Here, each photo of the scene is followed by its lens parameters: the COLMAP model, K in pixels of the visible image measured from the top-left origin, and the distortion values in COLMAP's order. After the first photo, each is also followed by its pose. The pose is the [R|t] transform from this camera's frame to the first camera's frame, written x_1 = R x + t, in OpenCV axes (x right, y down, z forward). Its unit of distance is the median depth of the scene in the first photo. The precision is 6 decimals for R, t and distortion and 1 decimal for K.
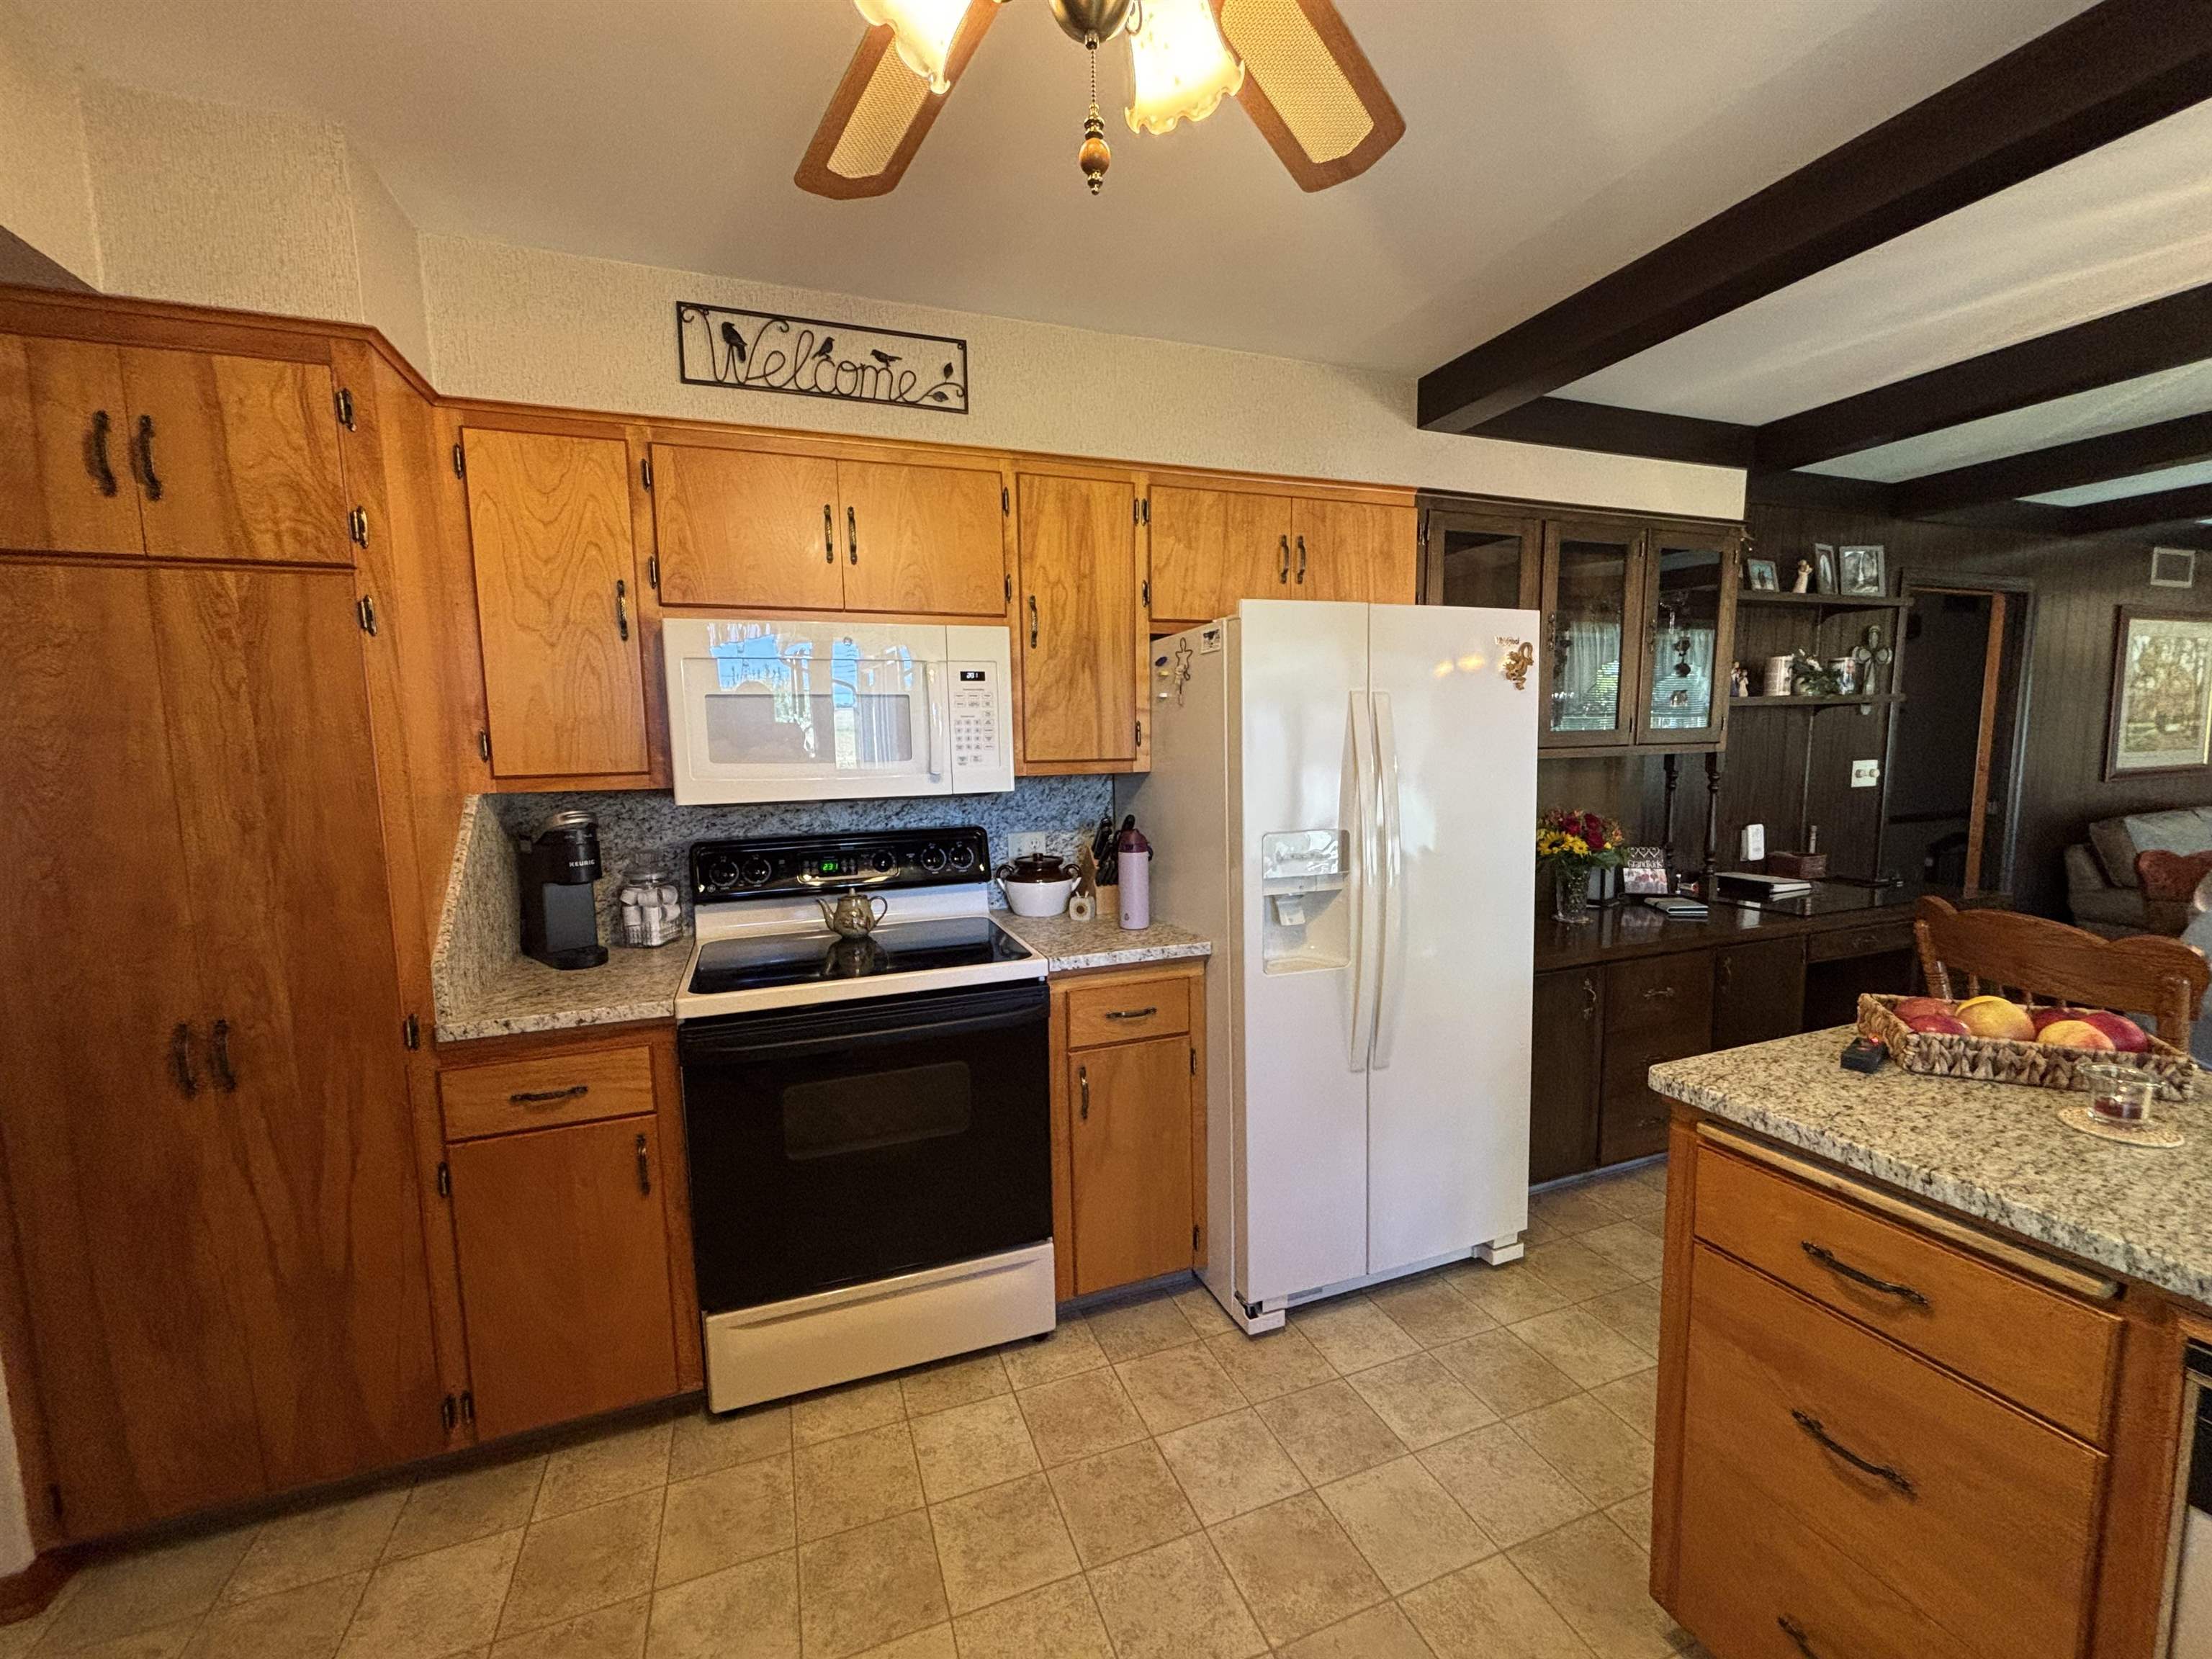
lens RADIAL K [[888.6, 0, 1096.2], [0, 888.6, 835.6], [0, 0, 1]] dist [-0.011480, 0.000599]
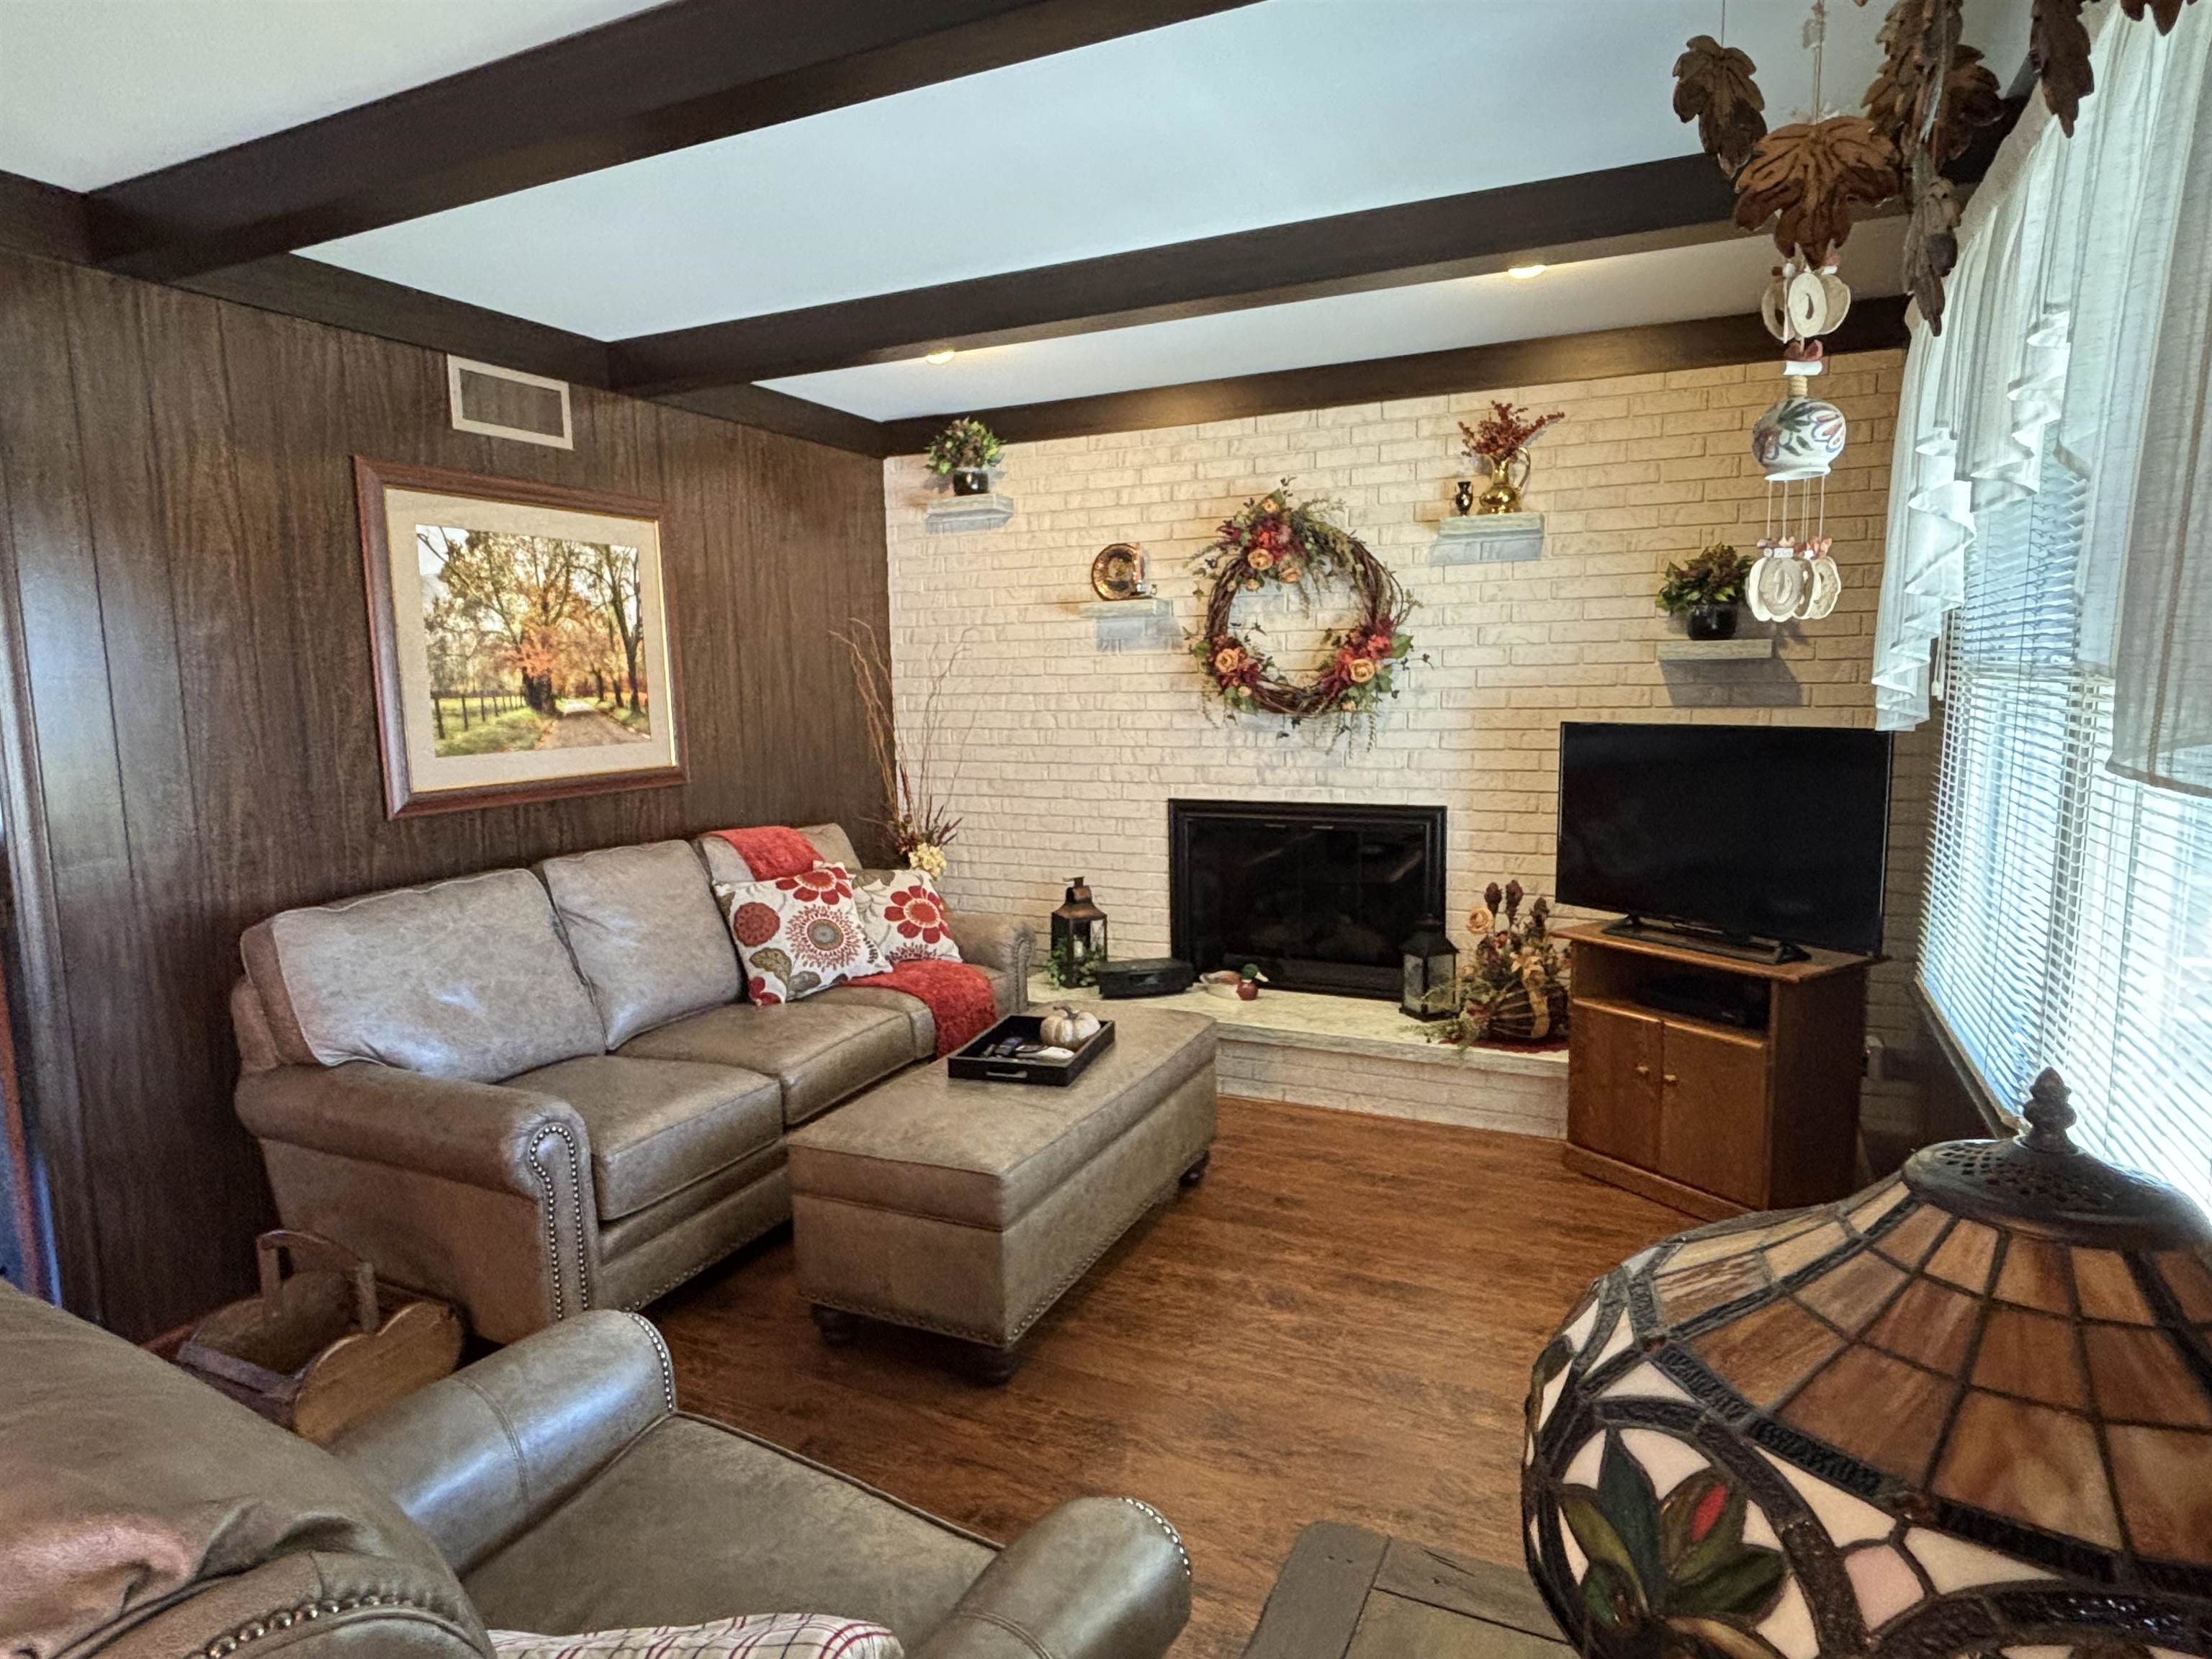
lens RADIAL K [[1263.9, 0, 1107.6], [0, 1263.9, 845.9], [0, 0, 1]] dist [0.028001, -0.001863]
pose [[0.718678, -0.085947, 0.690011, 0.923489], [0.081563, 0.995901, 0.039098, -0.039617], [-0.690543, 0.028181, 0.722742, 0.193756]]
